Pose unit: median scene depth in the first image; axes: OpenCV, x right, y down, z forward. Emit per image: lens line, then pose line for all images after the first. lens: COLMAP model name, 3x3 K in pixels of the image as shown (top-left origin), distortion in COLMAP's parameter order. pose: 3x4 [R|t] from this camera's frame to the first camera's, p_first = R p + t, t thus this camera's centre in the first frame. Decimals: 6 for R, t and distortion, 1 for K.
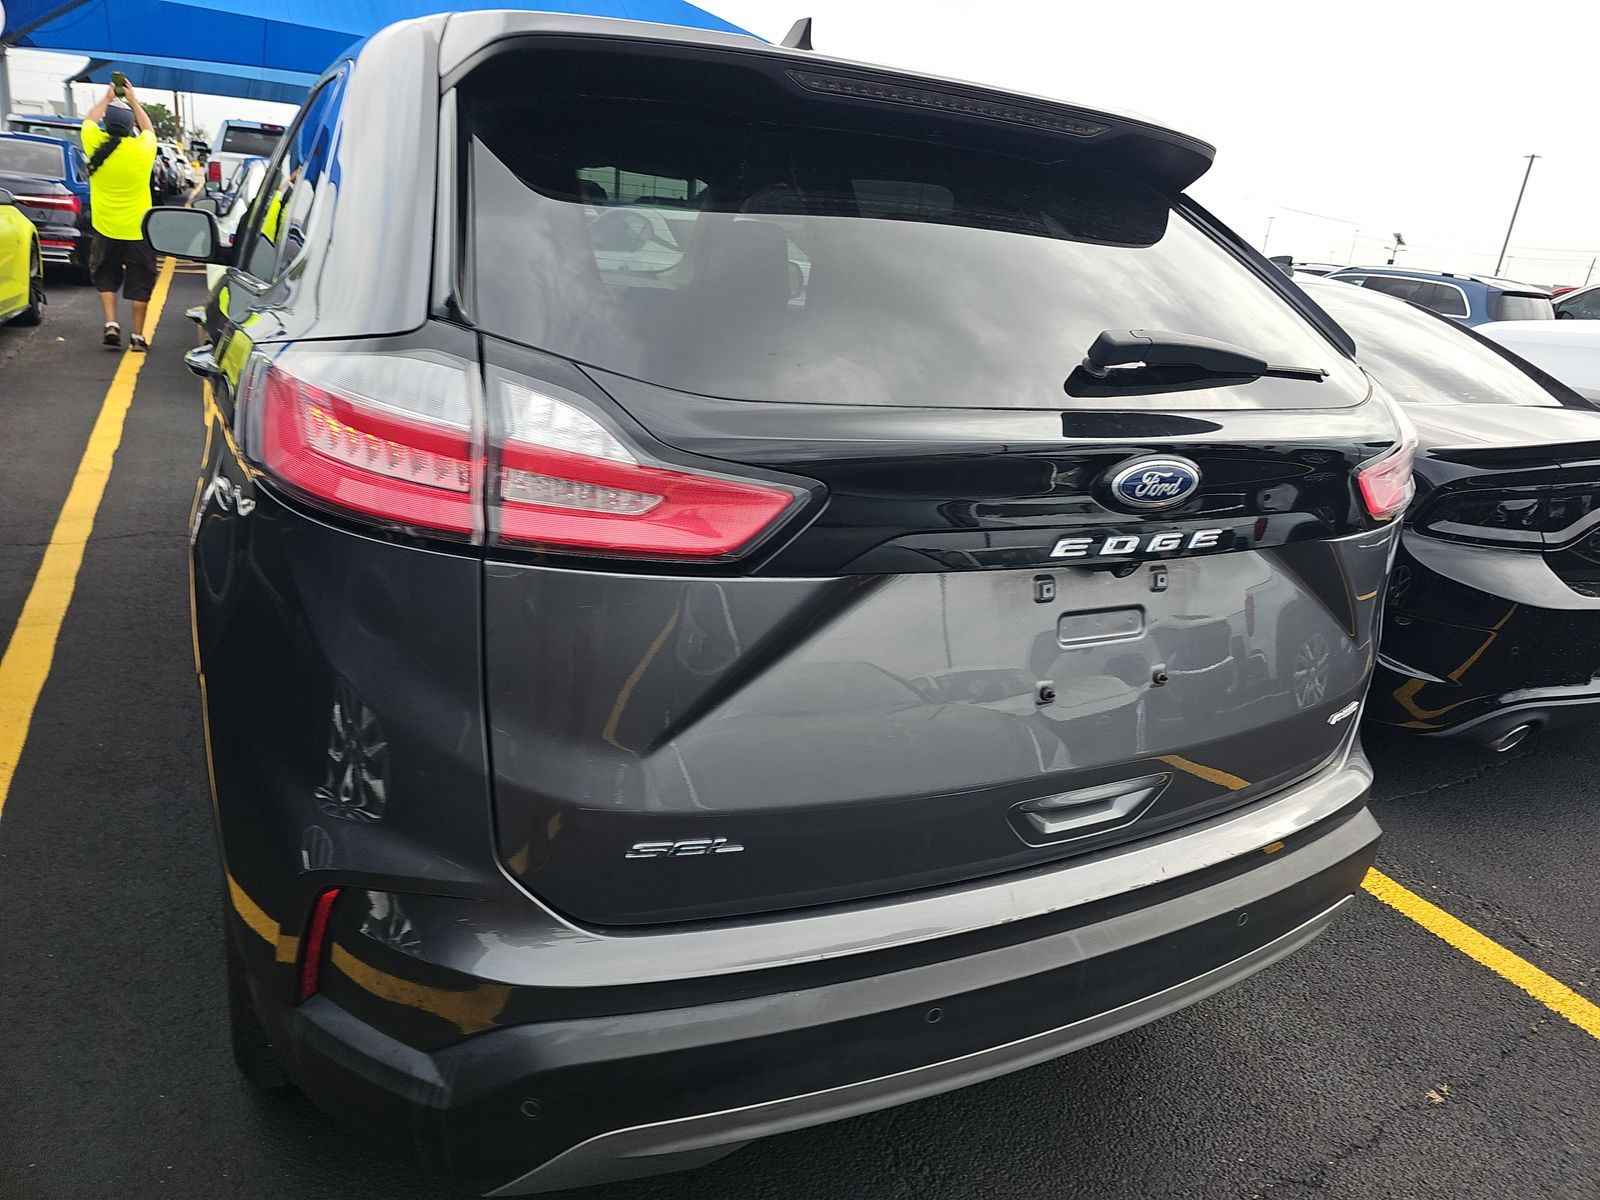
lens RADIAL K [[1075.5, 0, 824.8], [0, 1075.5, 598.5], [0, 0, 1]] dist [0.074137, -0.077168]
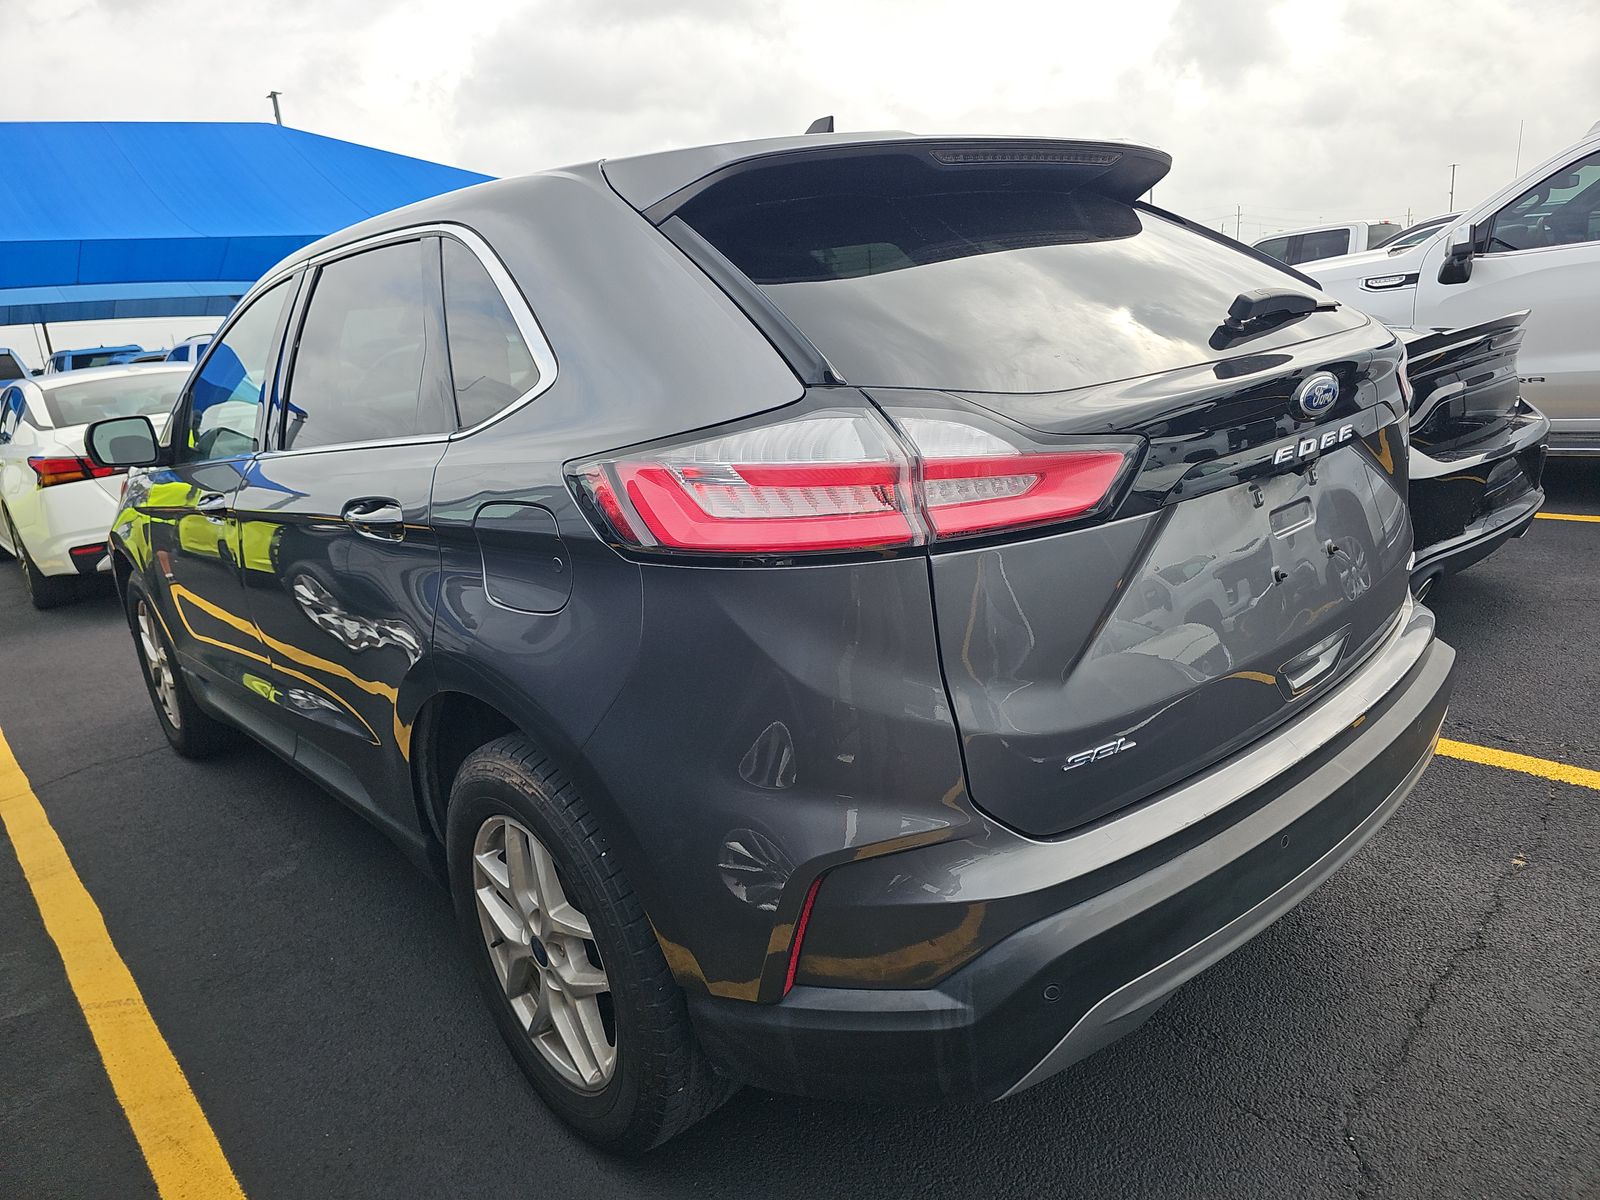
lens RADIAL K [[1075.5, 0, 824.8], [0, 1075.5, 598.5], [0, 0, 1]] dist [0.074137, -0.077168]
pose [[0.949036, -0.252017, 0.189259, -0.553130], [0.264103, 0.963615, -0.041189, 0.025741], [-0.171992, 0.089073, 0.981063, -0.156912]]
